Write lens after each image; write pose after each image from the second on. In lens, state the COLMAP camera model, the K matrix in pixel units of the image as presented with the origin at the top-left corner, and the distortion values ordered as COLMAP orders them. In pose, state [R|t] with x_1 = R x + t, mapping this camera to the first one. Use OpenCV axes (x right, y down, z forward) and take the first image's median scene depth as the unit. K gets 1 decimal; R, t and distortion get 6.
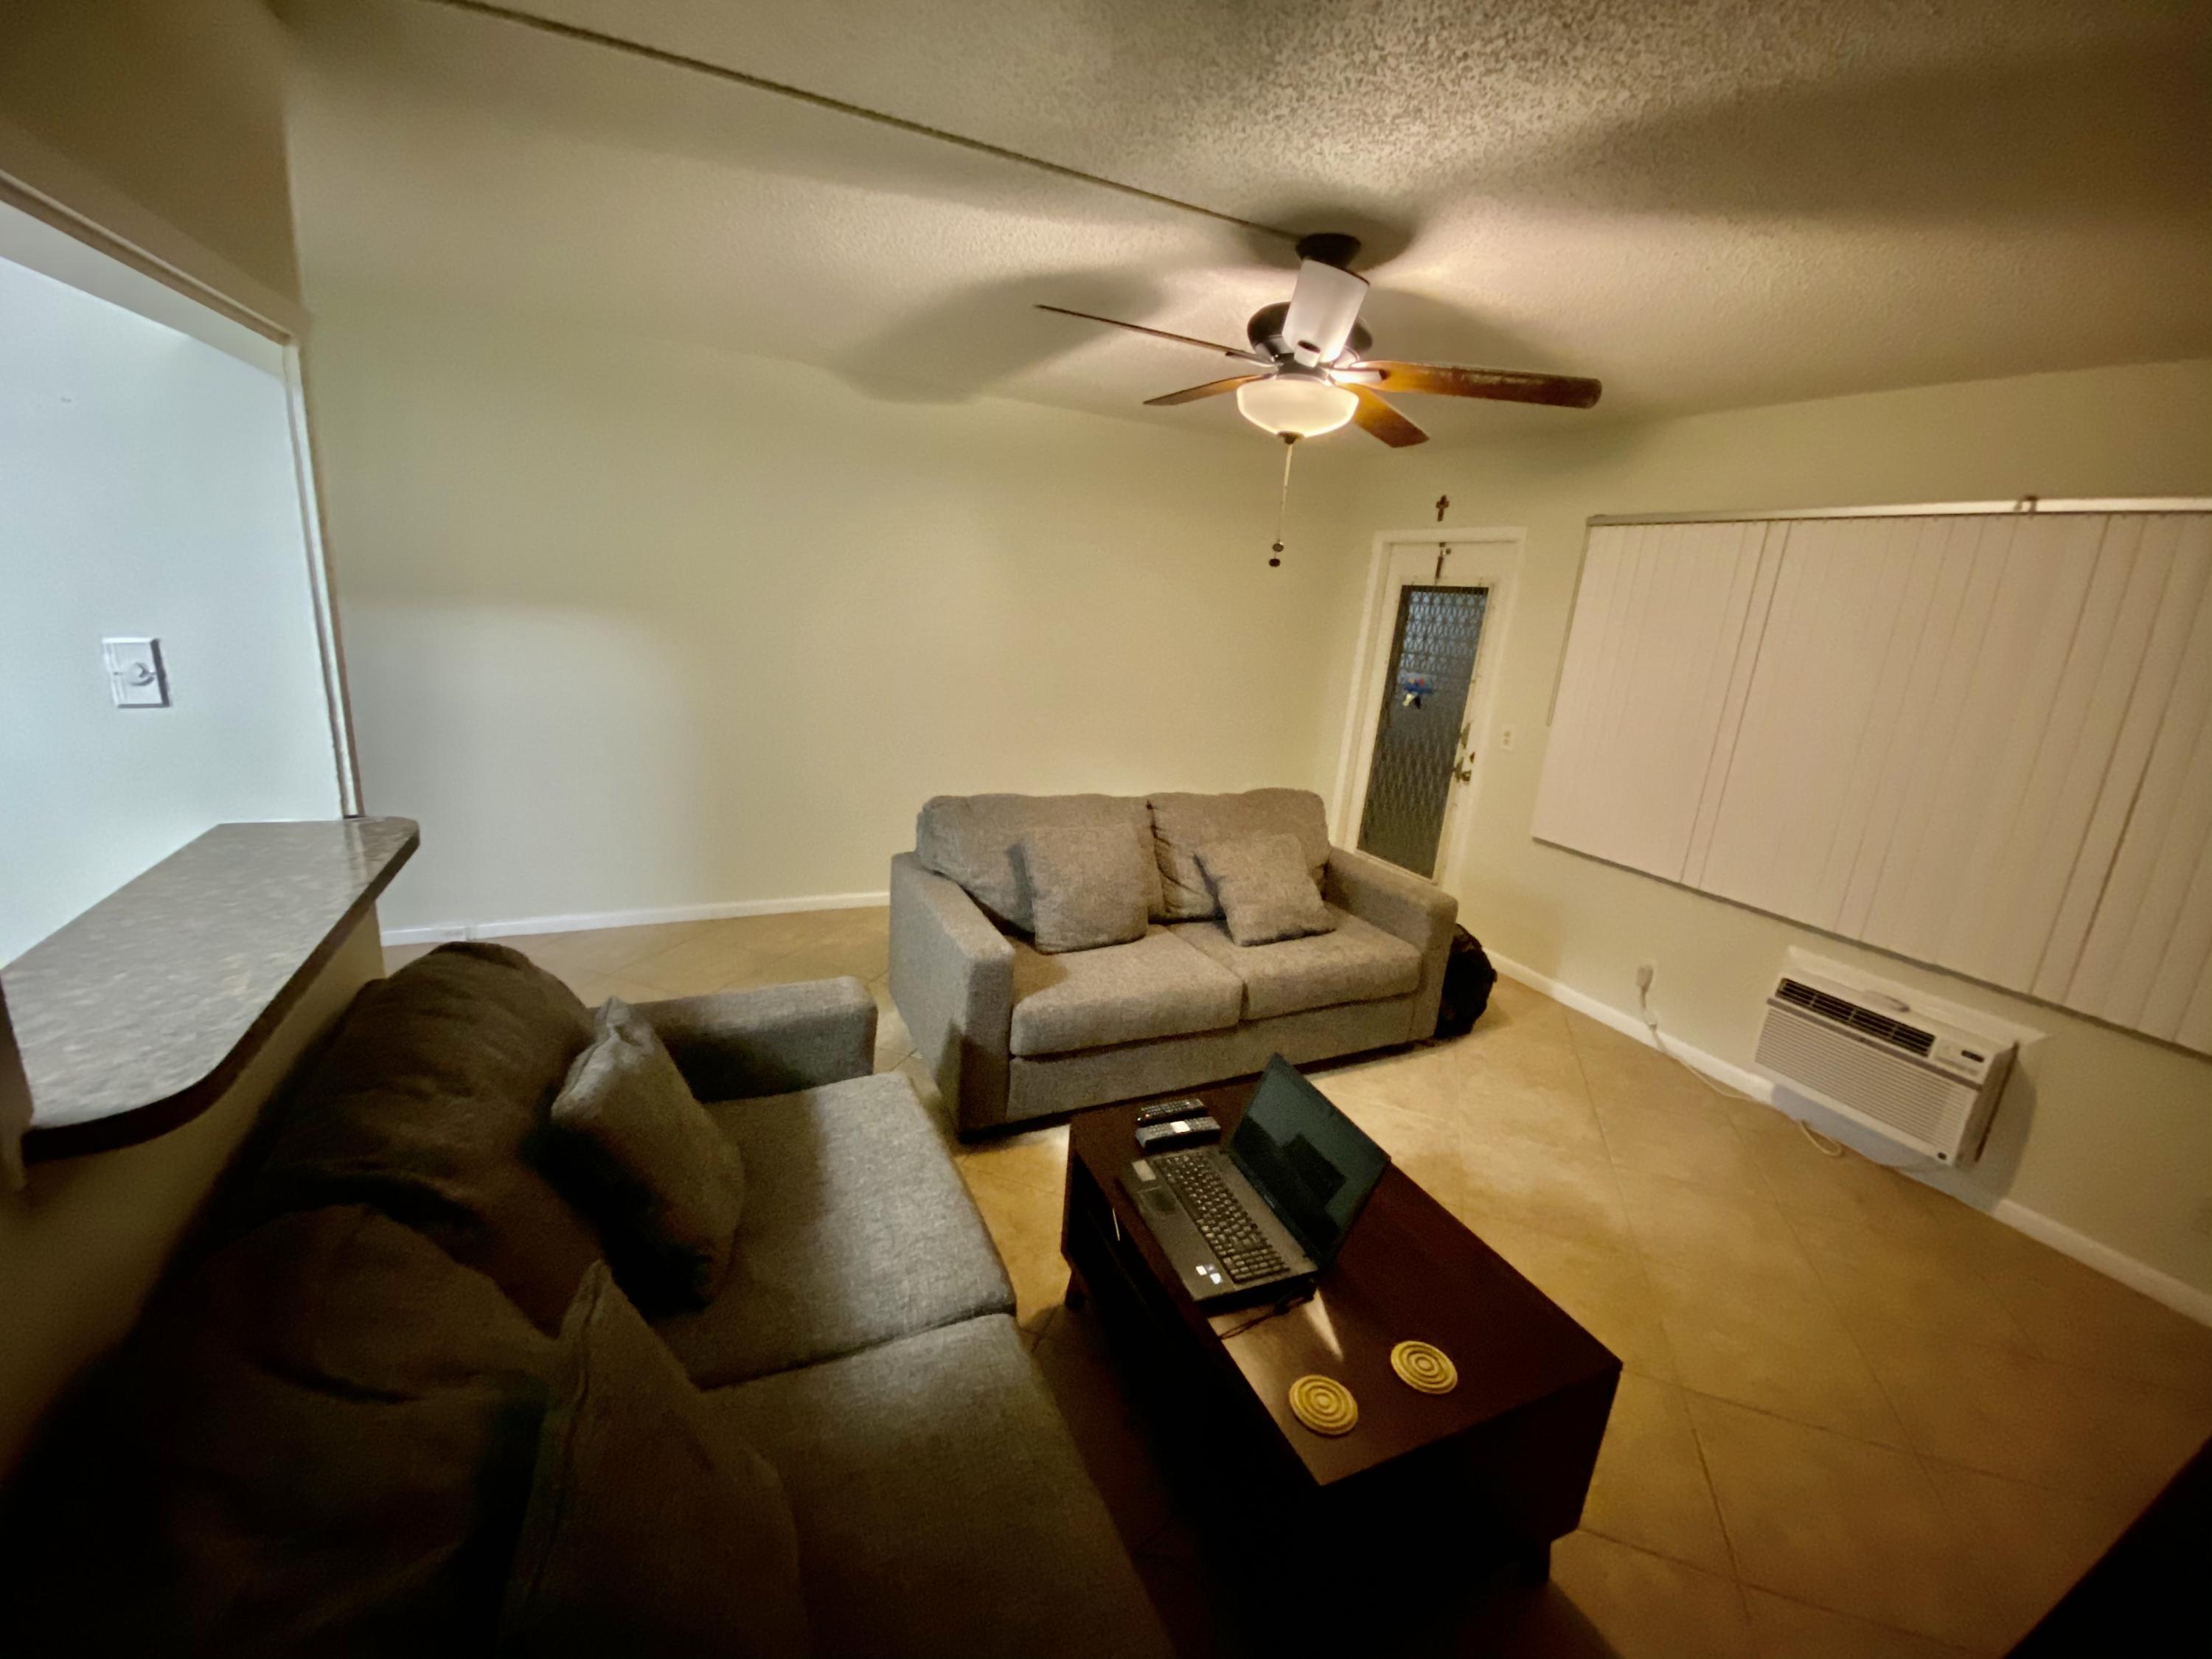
lens RADIAL K [[910.5, 0, 1106.0], [0, 910.5, 829.5], [0, 0, 1]] dist [-0.000963, -0.000096]
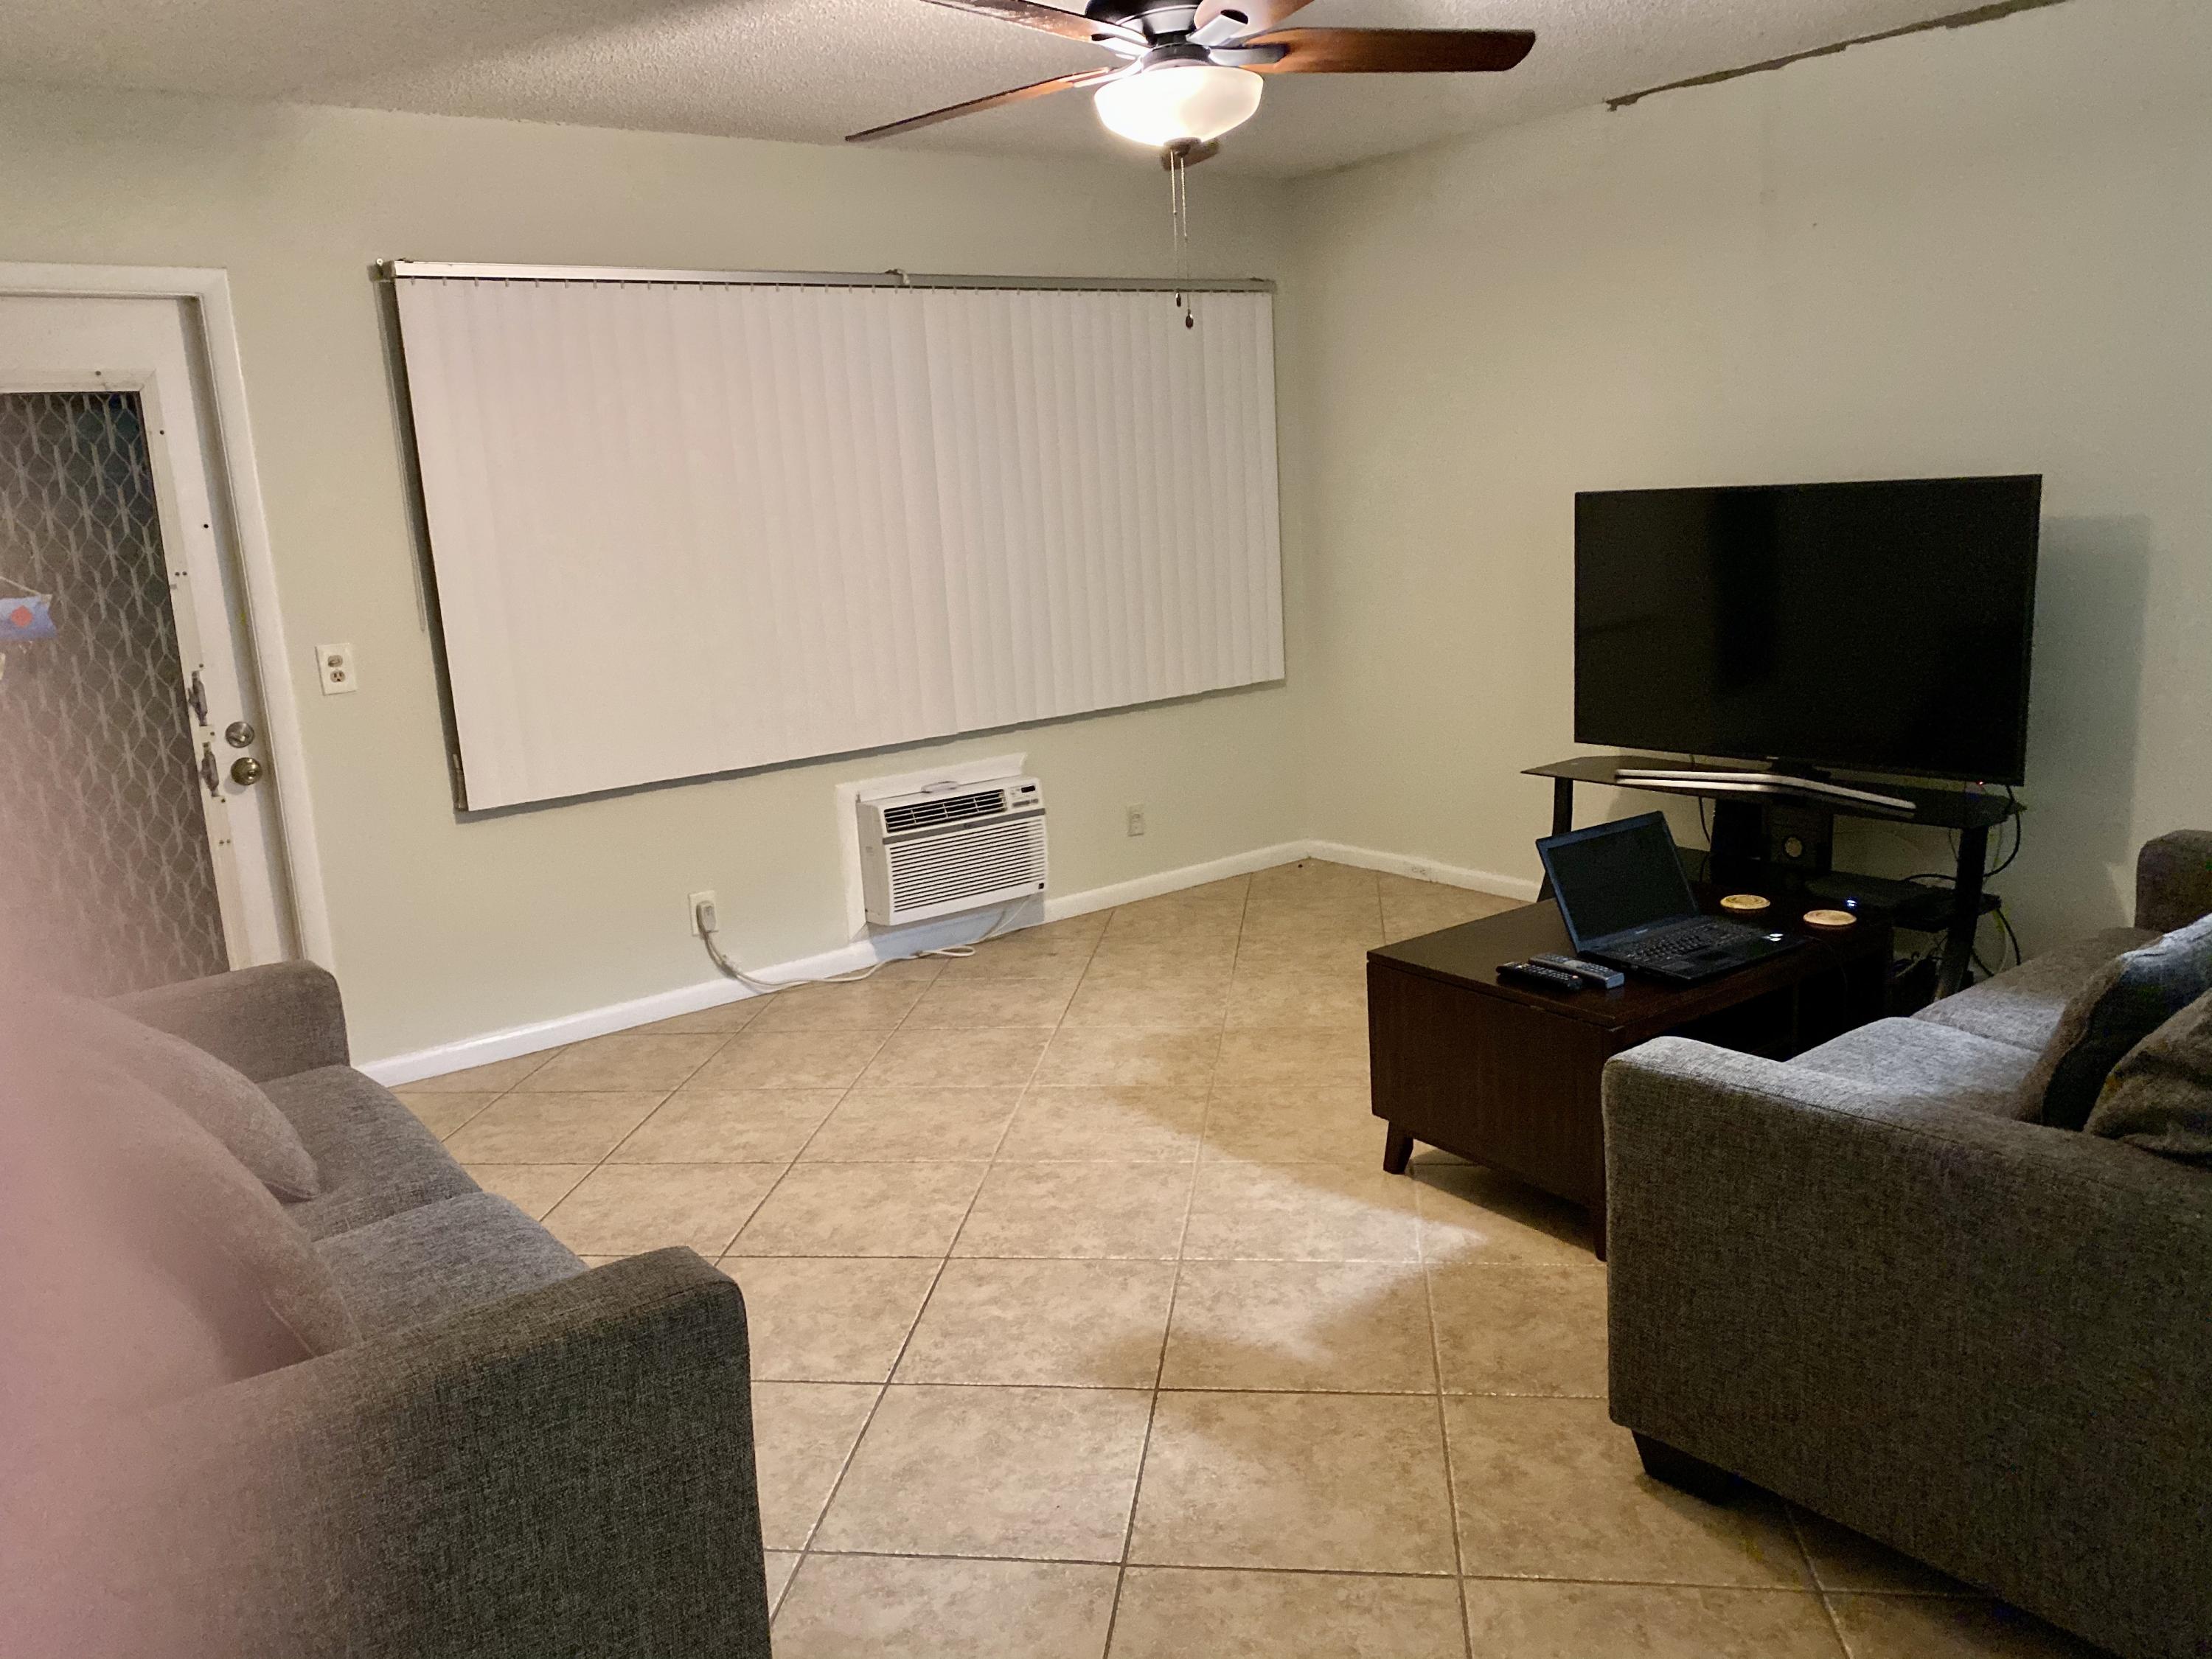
lens RADIAL K [[1667.1, 0, 1106.0], [0, 1667.1, 829.5], [0, 0, 1]] dist [0.014581, 0.005440]
pose [[-0.222236, -0.260736, 0.939483, -0.564740], [0.286378, 0.903620, 0.318526, -0.186620], [-0.931986, 0.339836, -0.126148, 0.693142]]
